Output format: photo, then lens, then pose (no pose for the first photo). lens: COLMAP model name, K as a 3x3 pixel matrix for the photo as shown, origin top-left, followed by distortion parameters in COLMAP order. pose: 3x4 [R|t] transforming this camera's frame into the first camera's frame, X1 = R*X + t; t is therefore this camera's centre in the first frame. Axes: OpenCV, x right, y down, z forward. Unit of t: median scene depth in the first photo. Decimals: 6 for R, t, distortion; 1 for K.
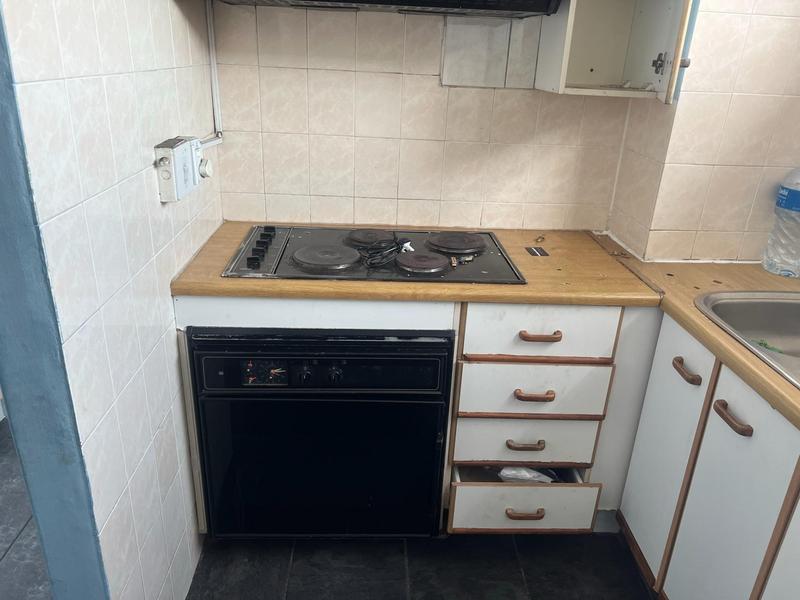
lens RADIAL K [[596.4, 0, 400.0], [0, 596.4, 300.0], [0, 0, 1]] dist [0.045652, -0.051185]
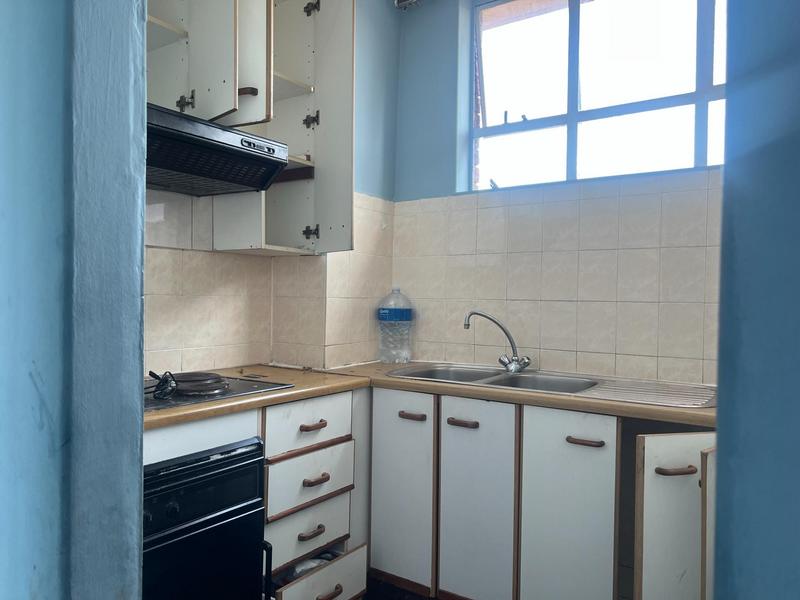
lens RADIAL K [[596.6, 0, 401.0], [0, 596.6, 306.0], [0, 0, 1]] dist [0.050357, -0.057945]
pose [[0.597228, -0.046980, 0.800695, -0.559651], [0.316308, 0.931172, -0.181294, 0.098298], [-0.737067, 0.361540, 0.570982, 0.069216]]
